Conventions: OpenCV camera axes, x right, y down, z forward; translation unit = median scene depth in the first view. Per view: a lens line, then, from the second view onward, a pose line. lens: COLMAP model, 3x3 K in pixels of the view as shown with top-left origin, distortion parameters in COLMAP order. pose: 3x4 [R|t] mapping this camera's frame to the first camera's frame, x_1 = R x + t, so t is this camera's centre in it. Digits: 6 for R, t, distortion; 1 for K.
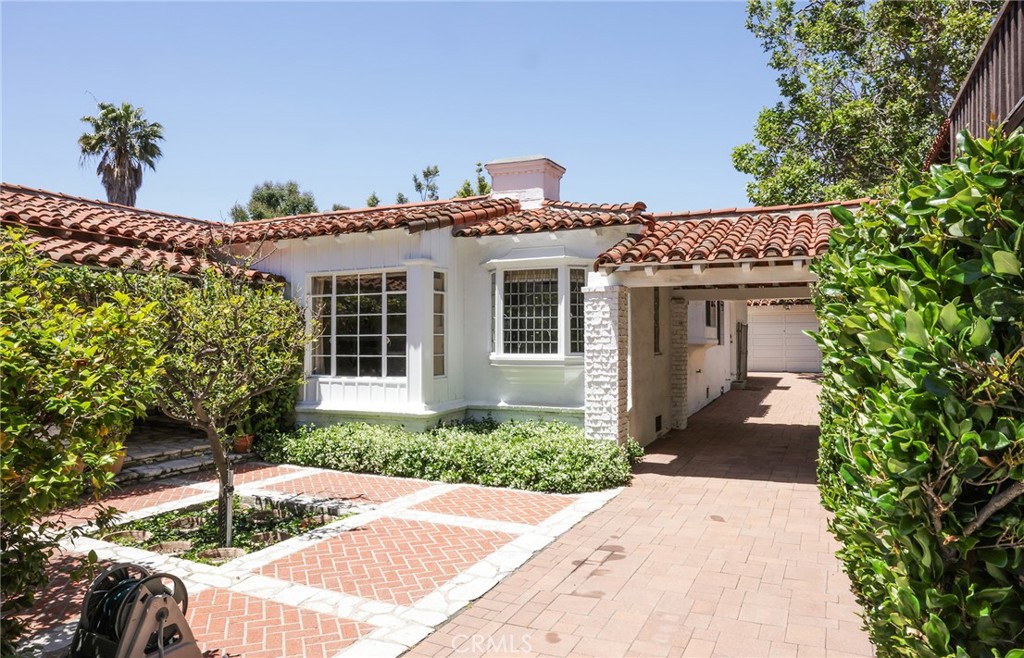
lens RADIAL K [[683.6, 0, 514.1], [0, 683.6, 338.7], [0, 0, 1]] dist [-0.003032, 0.012159]
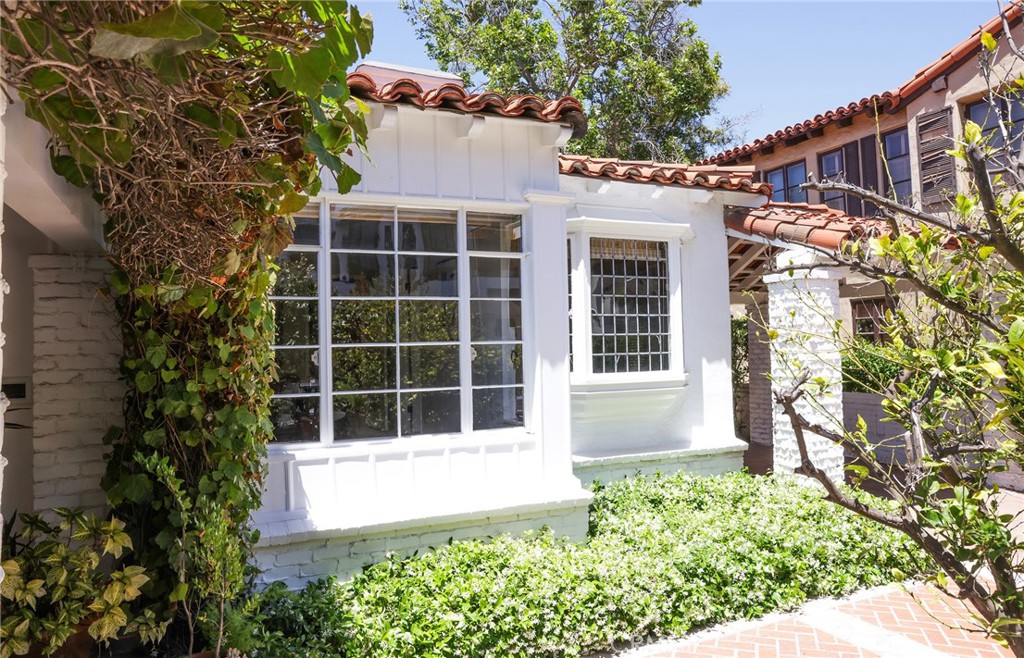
lens RADIAL K [[718.1, 0, 506.3], [0, 718.1, 328.6], [0, 0, 1]] dist [-0.006368, 0.005508]
pose [[0.642593, 0.015753, 0.766046, -0.554118], [0.032028, 0.998363, -0.047397, 0.009285], [-0.765538, 0.054992, 0.641036, 0.662577]]
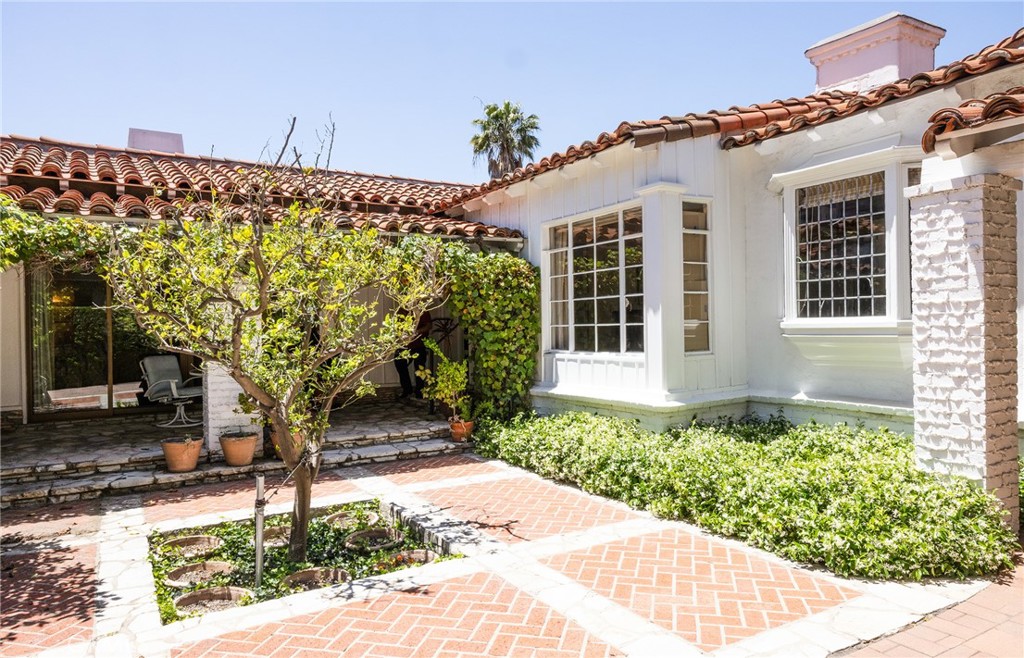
lens RADIAL K [[683.6, 0, 512.2], [0, 683.6, 328.4], [0, 0, 1]] dist [-0.003032, 0.012159]
pose [[0.832204, -0.011058, -0.554360, 0.118997], [0.018899, 0.999786, 0.008427, 0.021140], [0.554148, -0.017490, 0.832234, 0.324643]]
